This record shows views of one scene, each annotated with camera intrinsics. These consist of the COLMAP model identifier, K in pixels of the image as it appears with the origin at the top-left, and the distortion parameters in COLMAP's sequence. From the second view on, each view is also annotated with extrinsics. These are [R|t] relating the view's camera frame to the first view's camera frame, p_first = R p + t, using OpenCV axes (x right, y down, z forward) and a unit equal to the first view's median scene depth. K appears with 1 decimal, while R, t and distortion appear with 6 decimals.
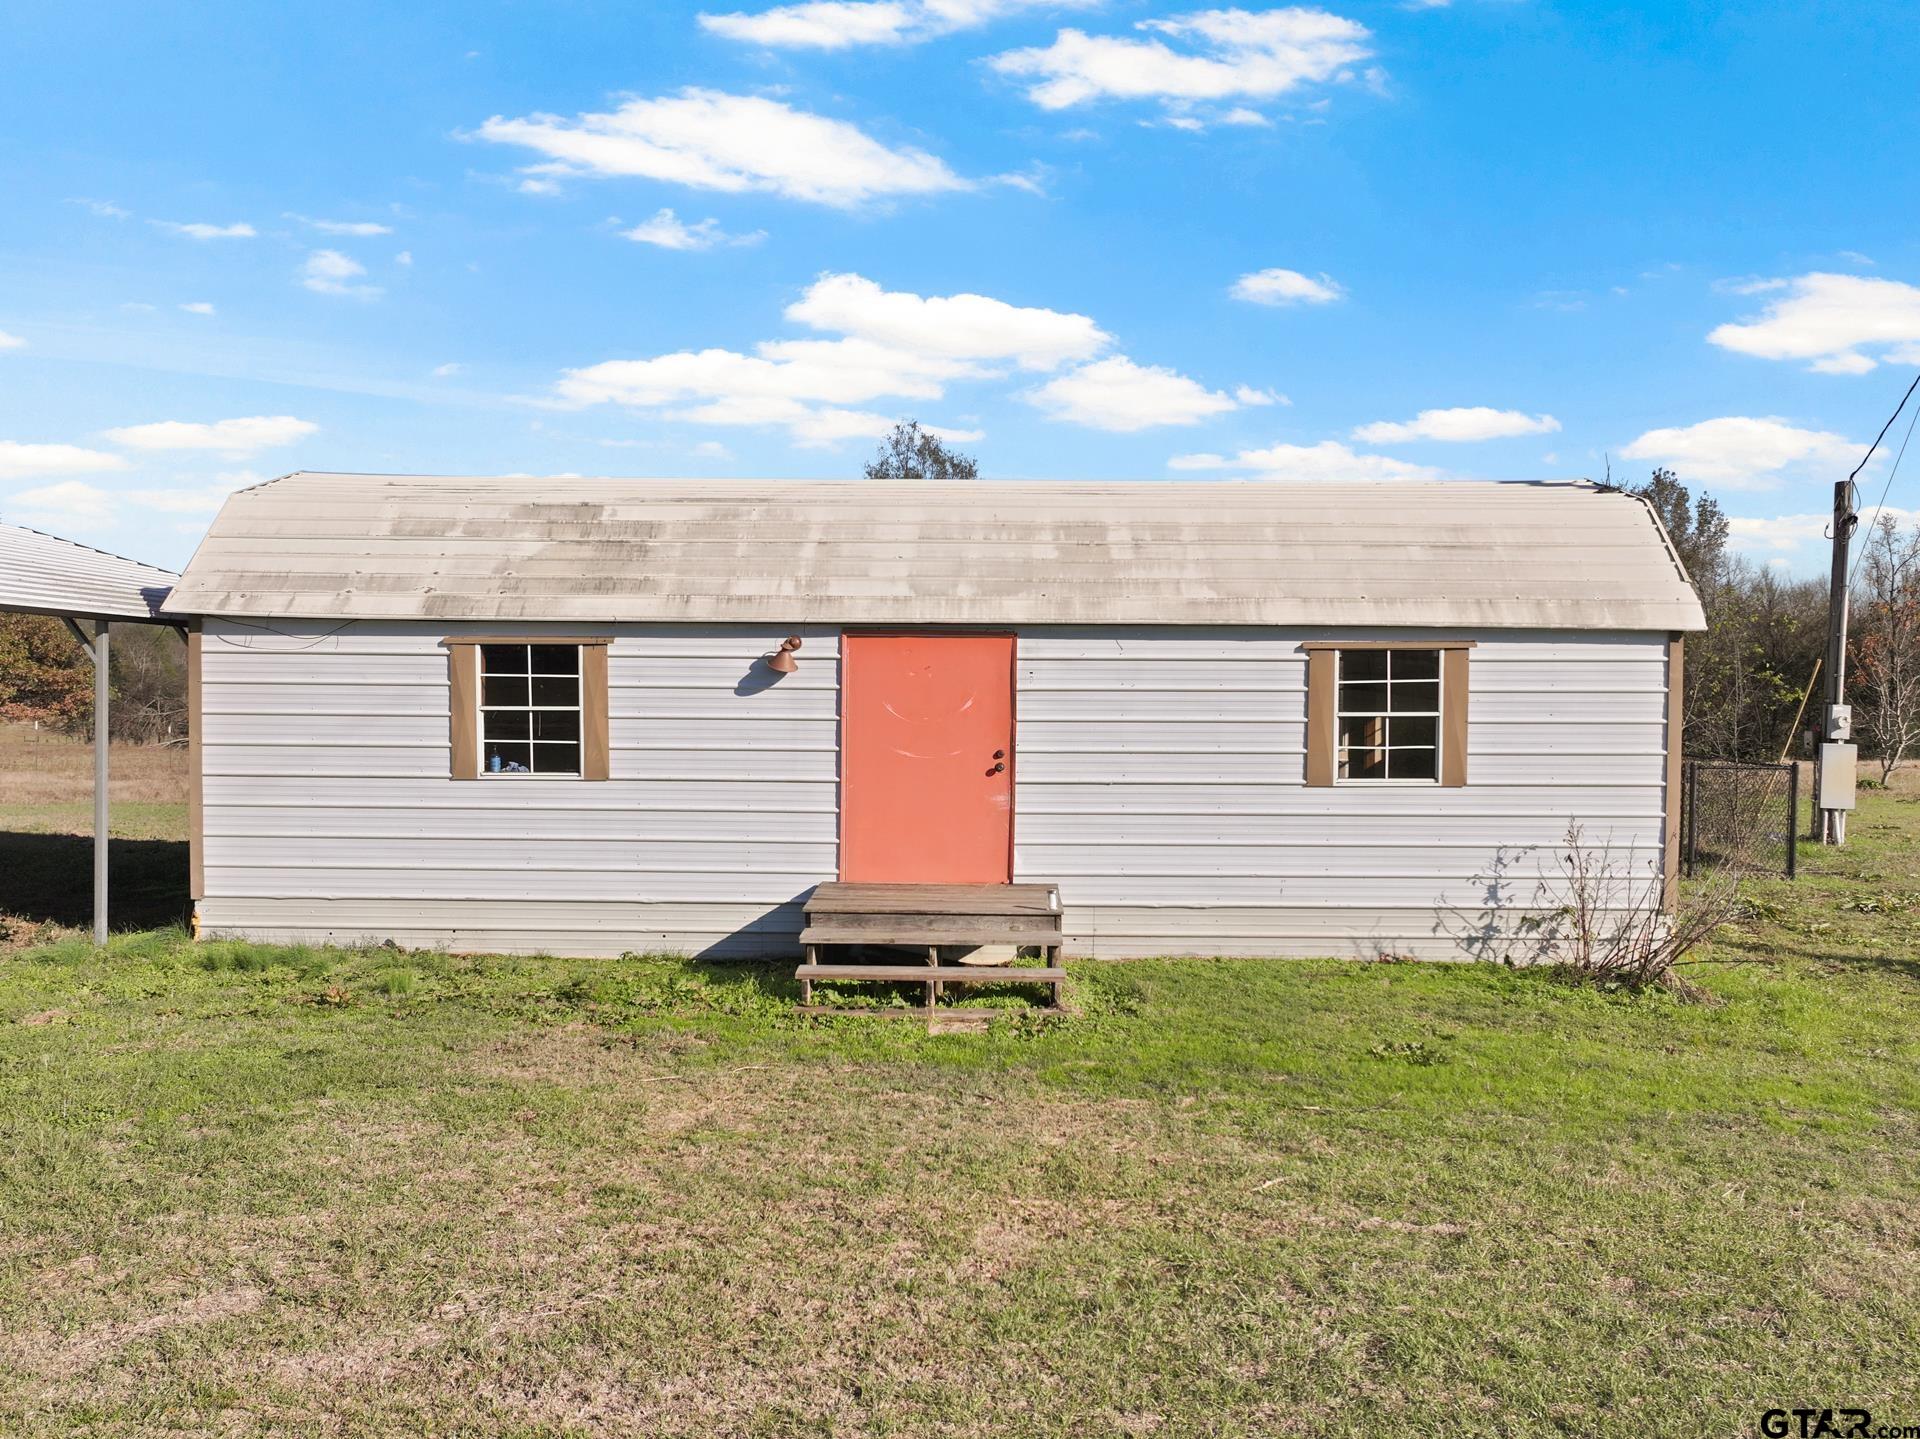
lens RADIAL K [[1528.6, 0, 960.0], [0, 1528.6, 719.5], [0, 0, 1]] dist [0.006769, -0.002636]
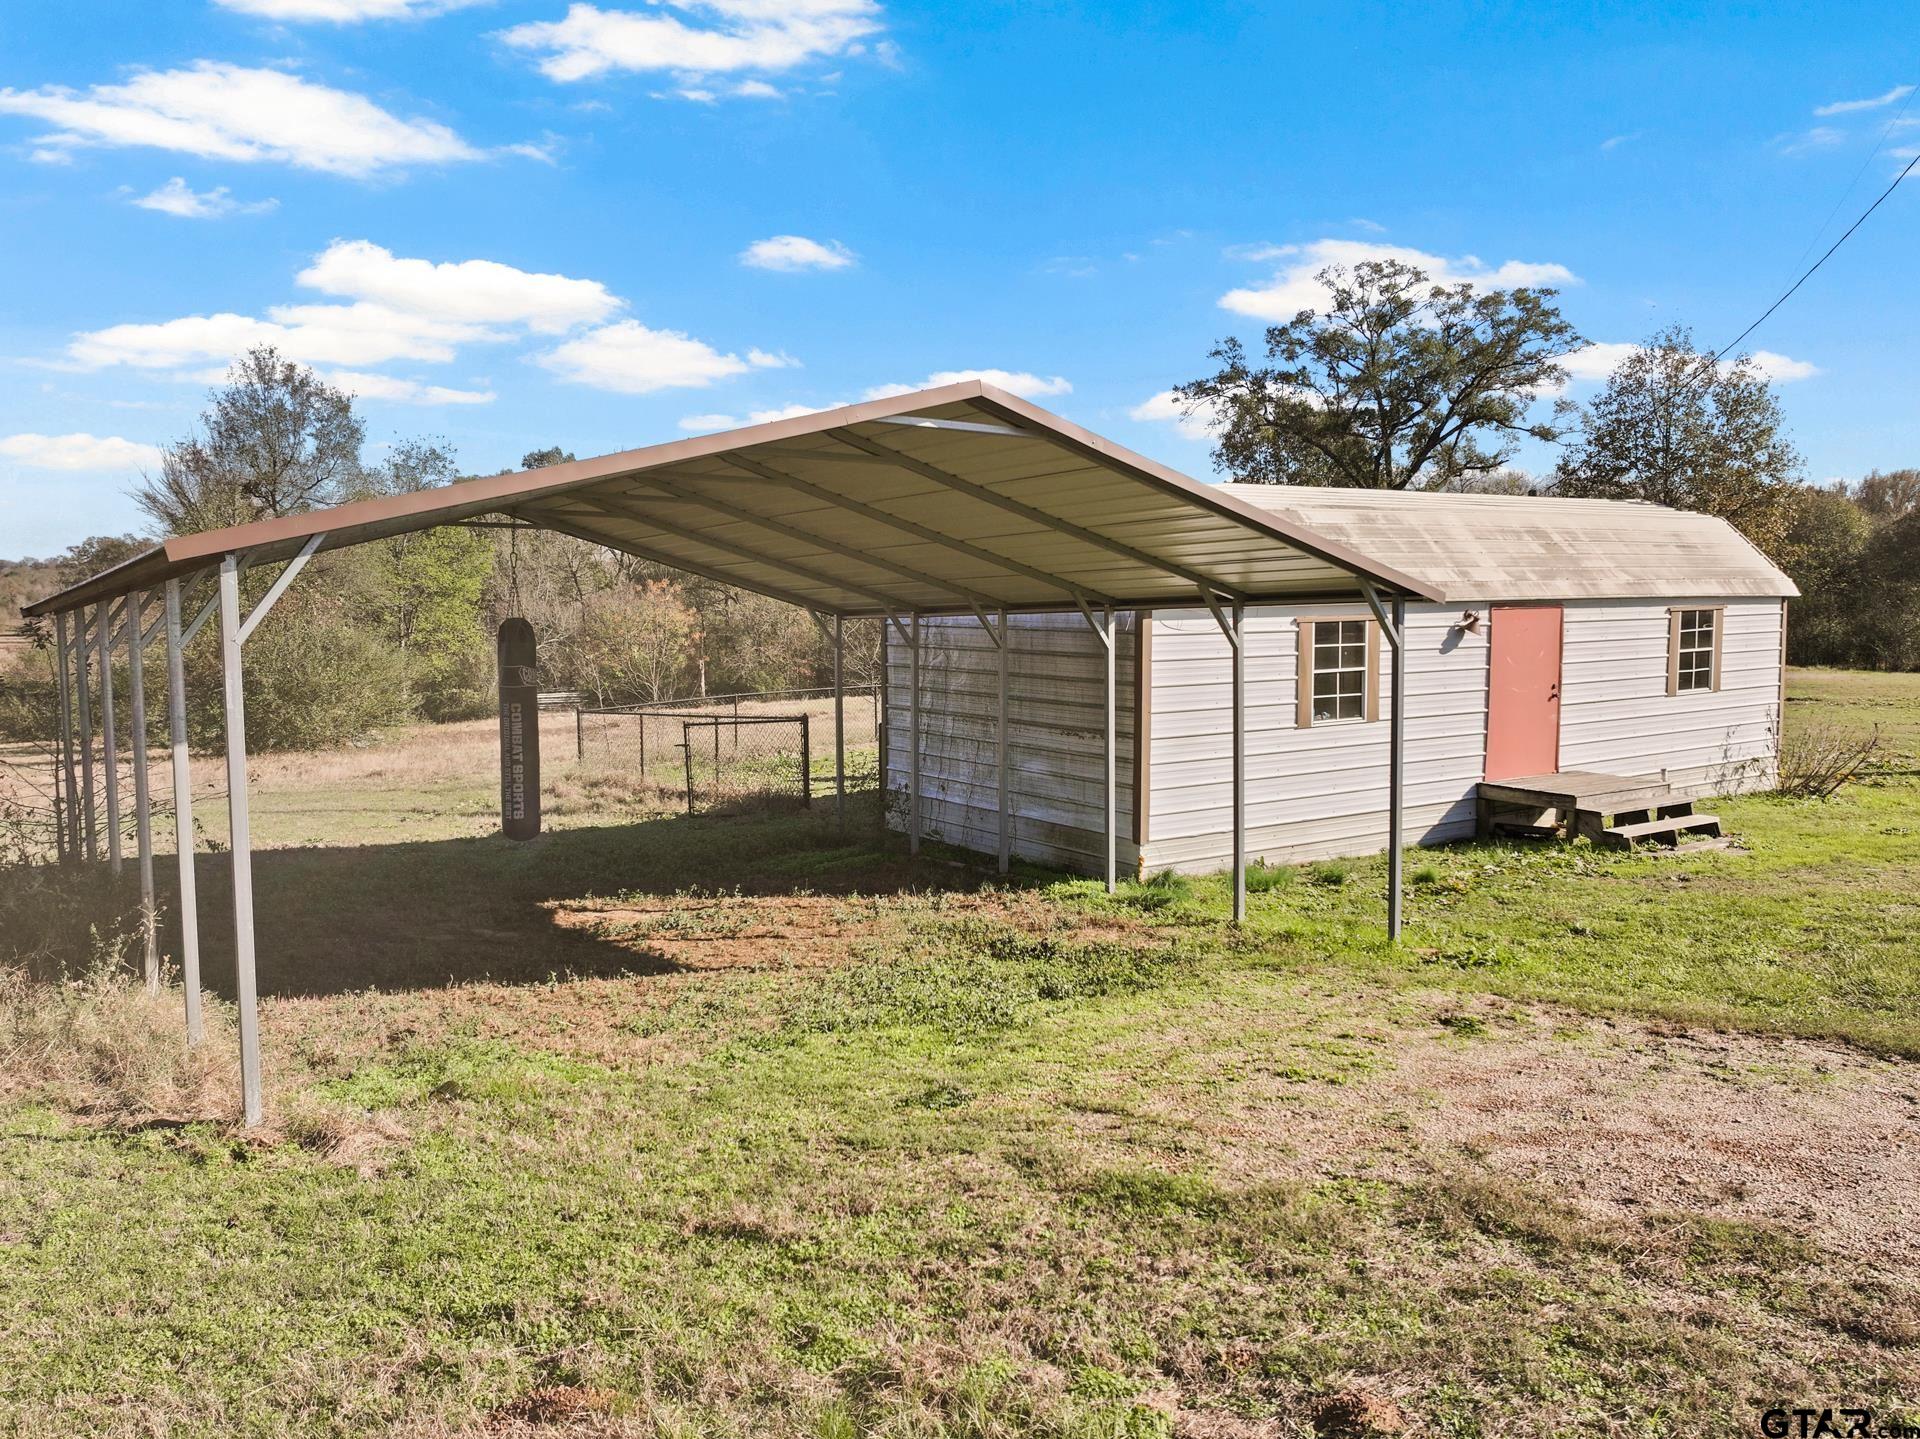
lens RADIAL K [[1528.6, 0, 960.0], [0, 1528.6, 719.5], [0, 0, 1]] dist [0.006769, -0.002636]
pose [[0.806285, -0.063538, 0.588105, -1.320713], [0.063053, 0.997782, 0.021353, -0.013404], [-0.588157, 0.019866, 0.808503, 0.133786]]
